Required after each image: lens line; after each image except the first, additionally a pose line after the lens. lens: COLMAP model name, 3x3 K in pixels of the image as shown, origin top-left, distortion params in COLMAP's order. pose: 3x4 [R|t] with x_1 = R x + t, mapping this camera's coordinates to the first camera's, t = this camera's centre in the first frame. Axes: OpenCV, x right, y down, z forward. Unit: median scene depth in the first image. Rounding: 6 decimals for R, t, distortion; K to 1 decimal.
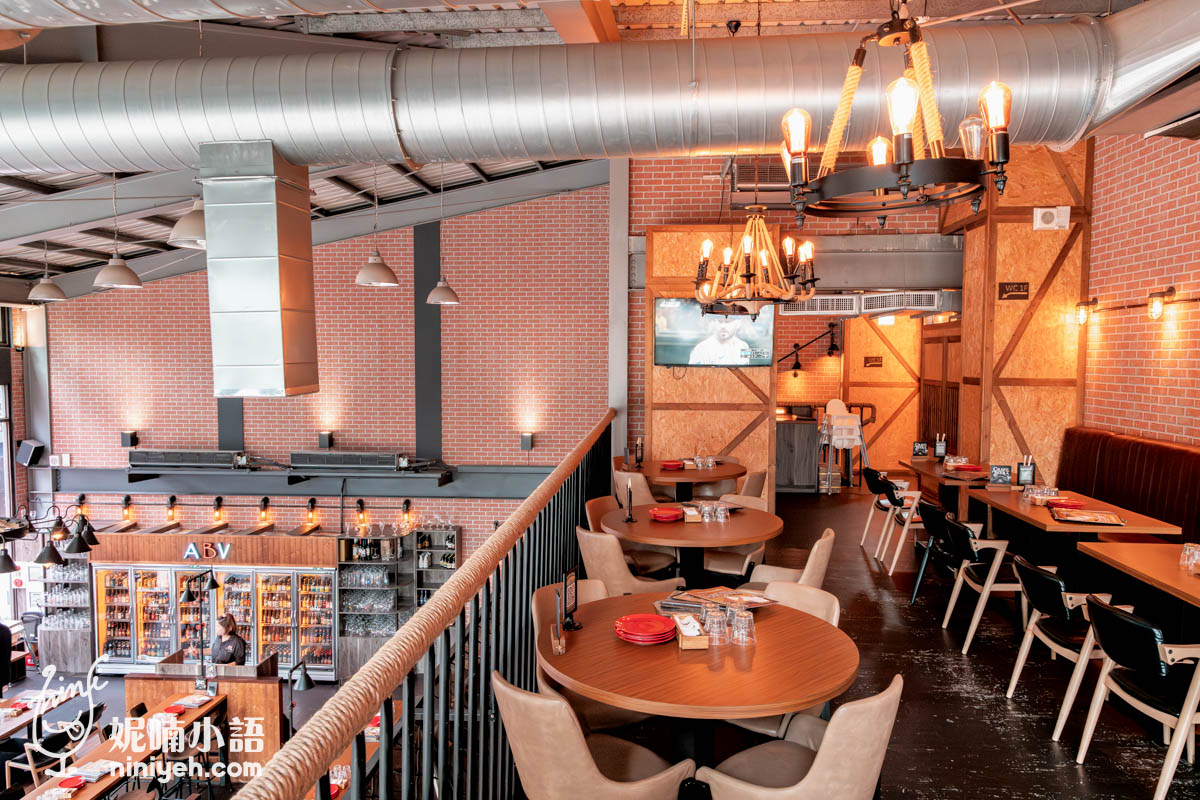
lens RADIAL K [[798.2, 0, 608.8], [0, 798.2, 402.8], [0, 0, 1]] dist [0.005729, 0.000805]
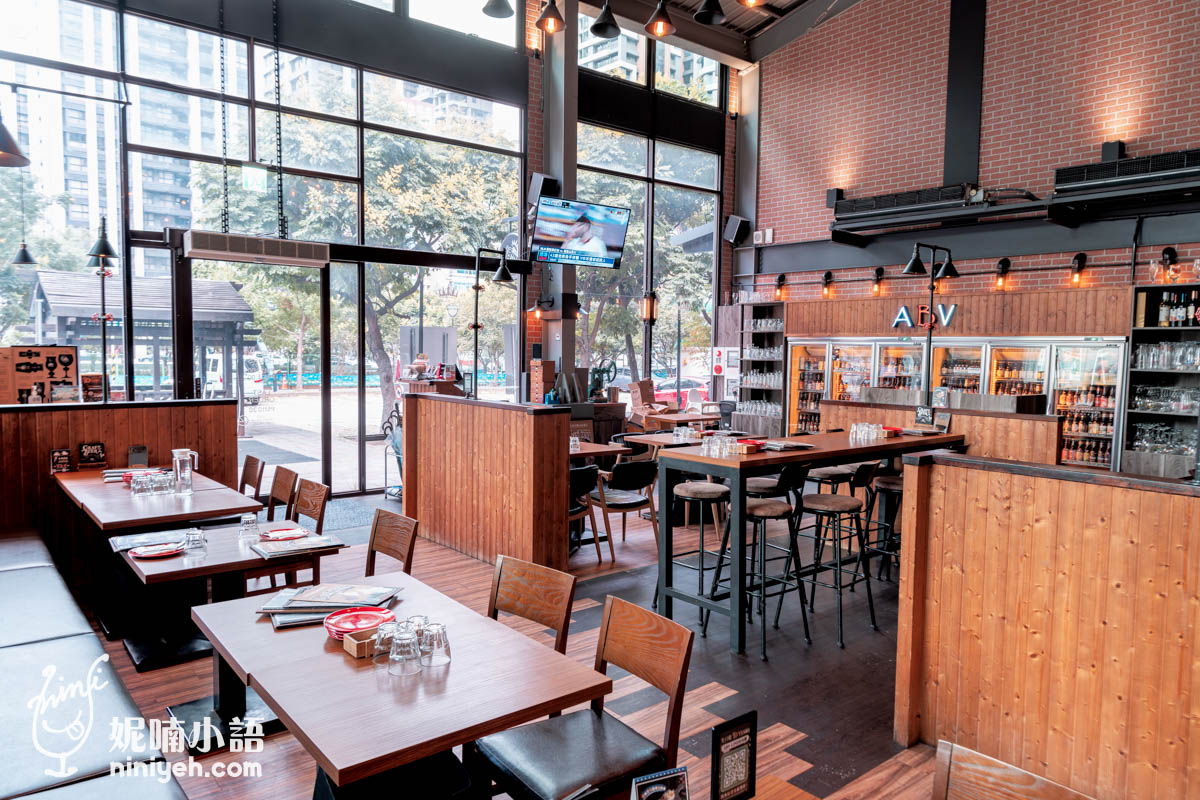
lens RADIAL K [[798.2, 0, 602.0], [0, 798.2, 394.7], [0, 0, 1]] dist [0.005729, 0.000805]
pose [[0.692220, 0.054402, -0.719633, -0.167655], [-0.053751, 0.998272, 0.023763, 0.246497], [0.719682, 0.022232, 0.693948, 0.269125]]
